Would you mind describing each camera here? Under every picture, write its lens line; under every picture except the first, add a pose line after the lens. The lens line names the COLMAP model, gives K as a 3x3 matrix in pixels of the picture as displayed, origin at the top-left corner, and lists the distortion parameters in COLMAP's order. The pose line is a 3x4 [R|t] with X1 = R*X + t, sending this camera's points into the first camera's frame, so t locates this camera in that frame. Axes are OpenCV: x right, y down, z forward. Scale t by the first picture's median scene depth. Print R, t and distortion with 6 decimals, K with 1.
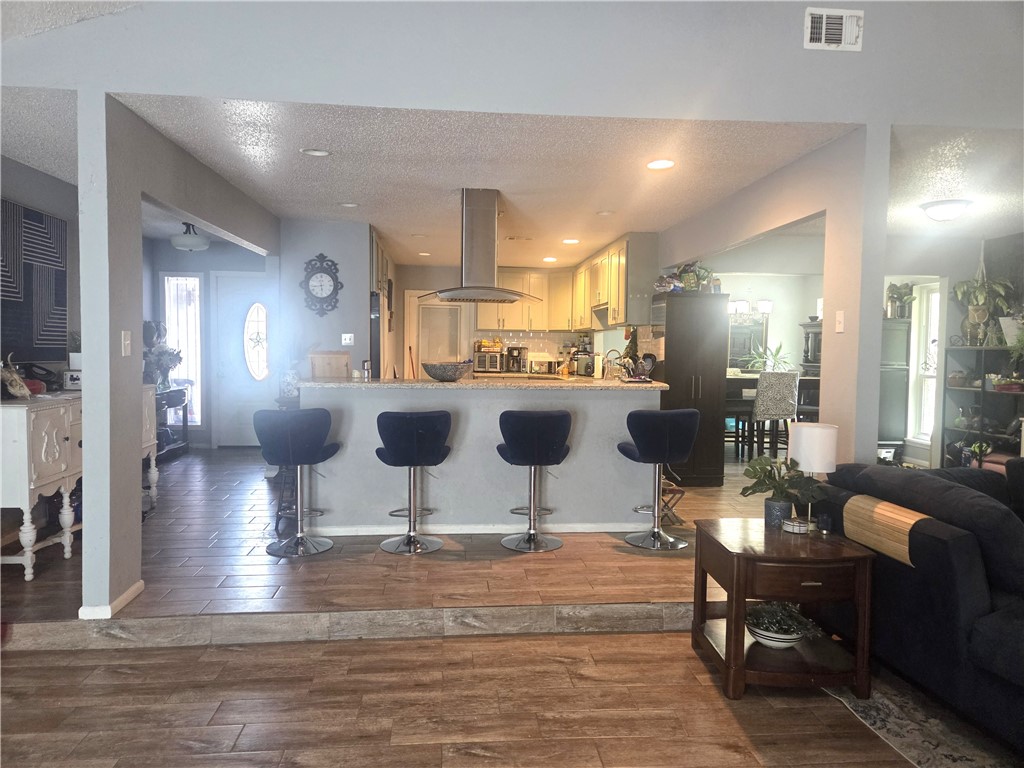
lens RADIAL K [[679.0, 0, 515.1], [0, 679.0, 381.5], [0, 0, 1]] dist [0.005987, -0.001853]
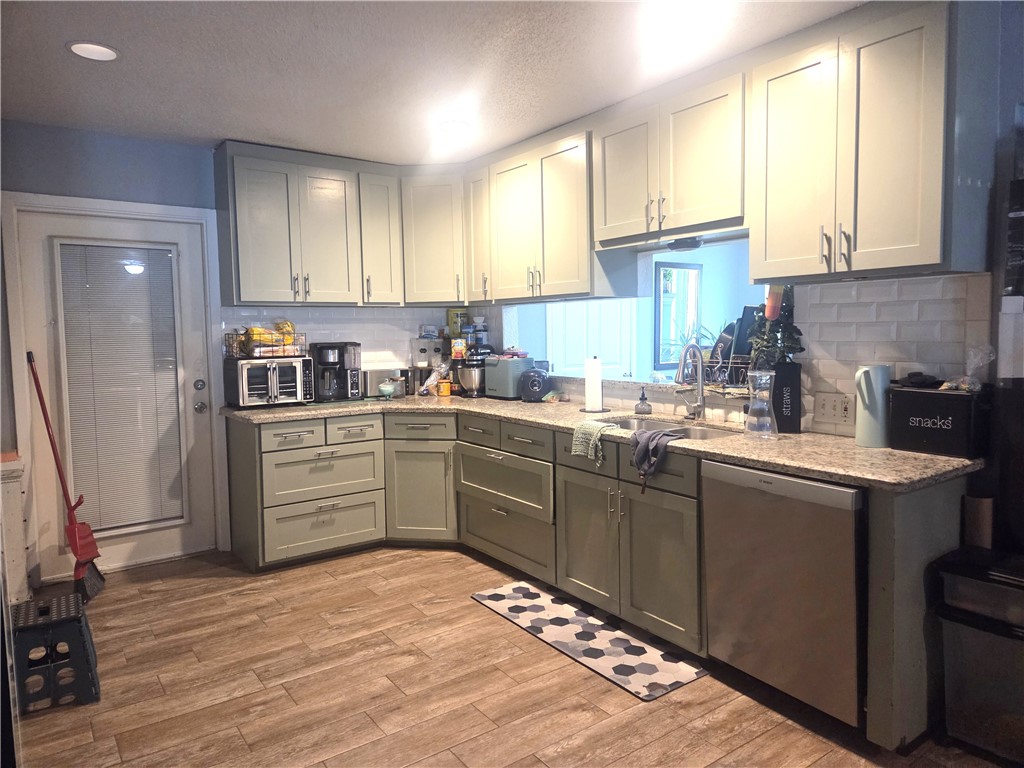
lens RADIAL K [[679.0, 0, 512.8], [0, 679.0, 380.6], [0, 0, 1]] dist [0.005987, -0.001853]
pose [[0.809704, -0.071363, 0.582483, -0.159745], [0.061694, 0.997430, 0.036439, -0.035212], [-0.583587, 0.006431, 0.812025, 0.584233]]
